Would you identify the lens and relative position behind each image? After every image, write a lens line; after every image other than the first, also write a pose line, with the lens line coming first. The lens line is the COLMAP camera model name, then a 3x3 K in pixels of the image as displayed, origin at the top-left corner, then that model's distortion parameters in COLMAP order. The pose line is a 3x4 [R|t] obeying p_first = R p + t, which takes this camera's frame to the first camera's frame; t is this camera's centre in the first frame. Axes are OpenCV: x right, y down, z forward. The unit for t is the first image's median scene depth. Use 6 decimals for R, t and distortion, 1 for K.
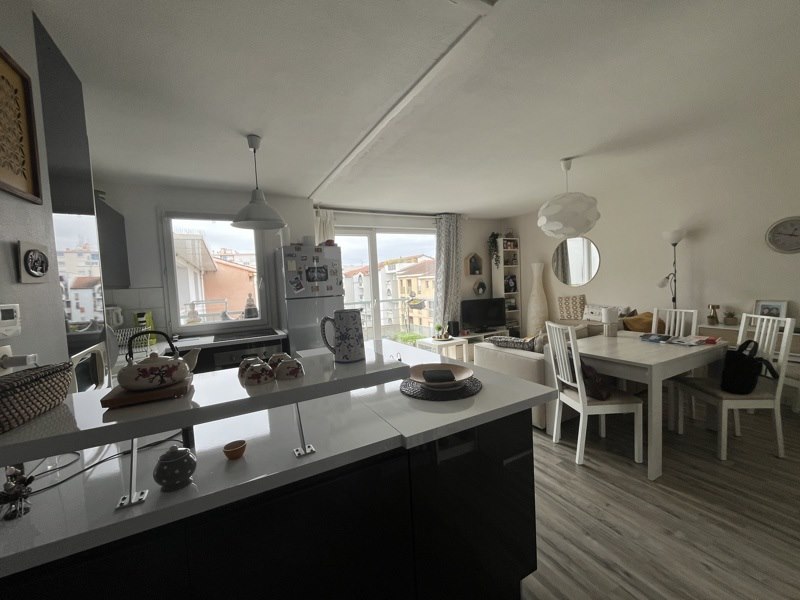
lens RADIAL K [[321.1, 0, 400.3], [0, 321.1, 300.0], [0, 0, 1]] dist [-0.000146, 0.000186]
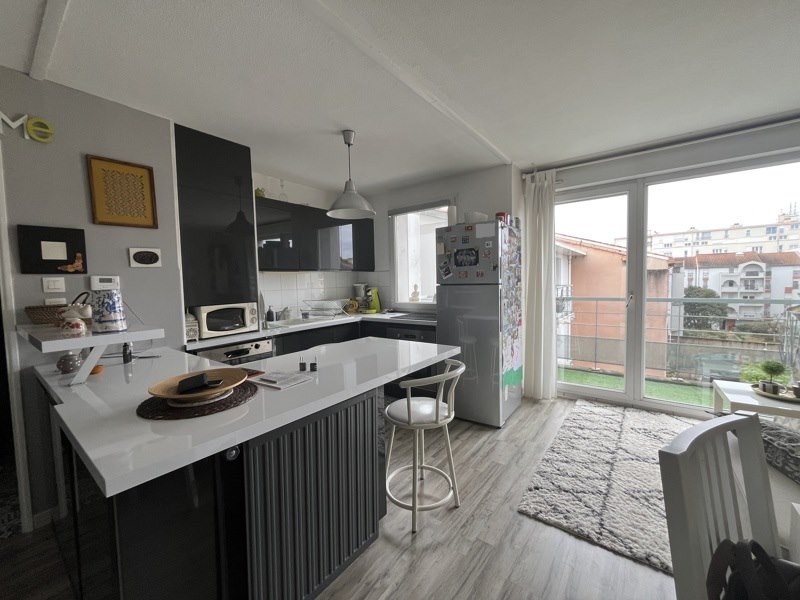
lens RADIAL K [[321.1, 0, 403.1], [0, 321.1, 296.1], [0, 0, 1]] dist [-0.000146, 0.000186]
pose [[0.412073, 0.081448, -0.907503, 0.443183], [-0.052427, 0.996466, 0.065626, -0.026181], [0.909641, 0.020535, 0.414887, 0.504660]]
